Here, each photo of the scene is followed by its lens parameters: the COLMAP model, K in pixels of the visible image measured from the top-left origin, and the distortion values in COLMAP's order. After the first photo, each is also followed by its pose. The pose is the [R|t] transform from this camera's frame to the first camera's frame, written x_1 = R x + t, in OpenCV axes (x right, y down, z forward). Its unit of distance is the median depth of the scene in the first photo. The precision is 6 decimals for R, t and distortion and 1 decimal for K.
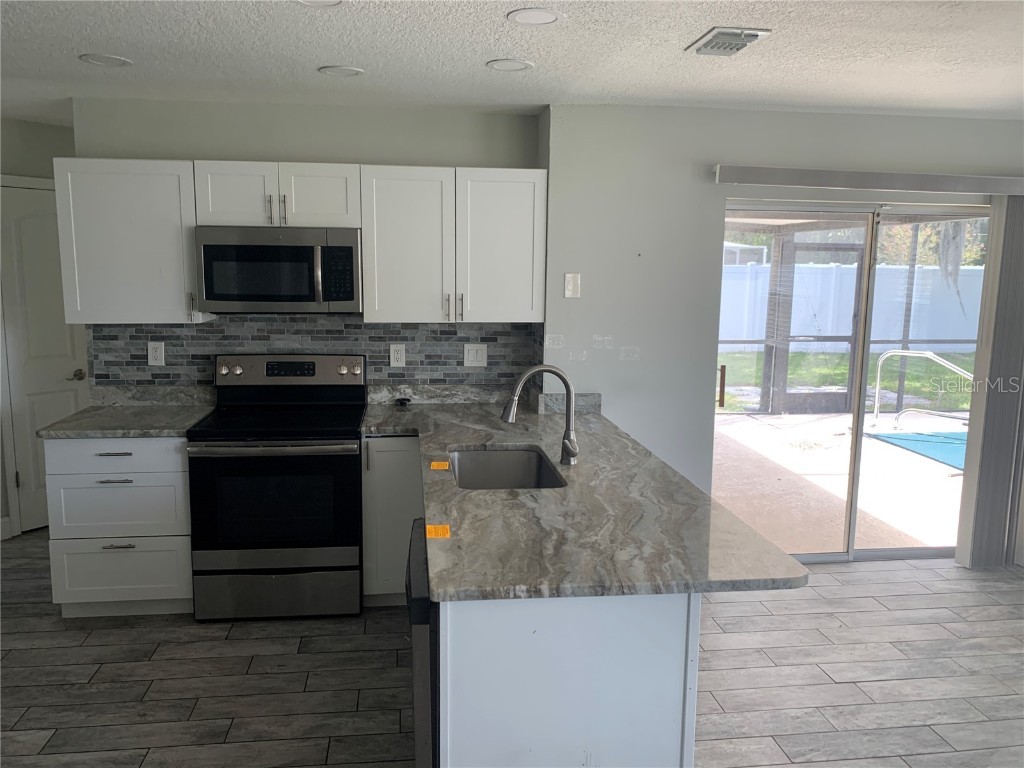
lens RADIAL K [[786.7, 0, 507.0], [0, 786.7, 374.2], [0, 0, 1]] dist [0.041327, -0.050589]
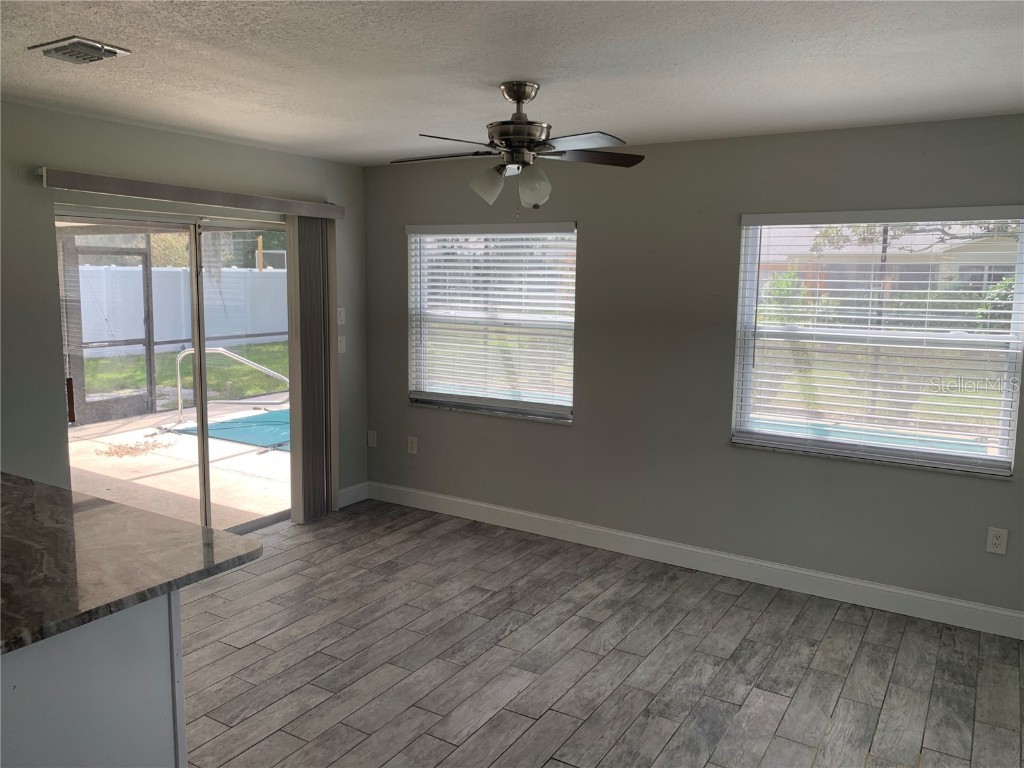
lens RADIAL K [[781.2, 0, 507.1], [0, 781.2, 368.8], [0, 0, 1]] dist [0.049099, -0.059477]
pose [[0.631874, -0.098335, 0.768808, -0.126919], [0.103869, 0.993715, 0.041733, -0.007217], [-0.768079, 0.053485, 0.638117, -0.012842]]
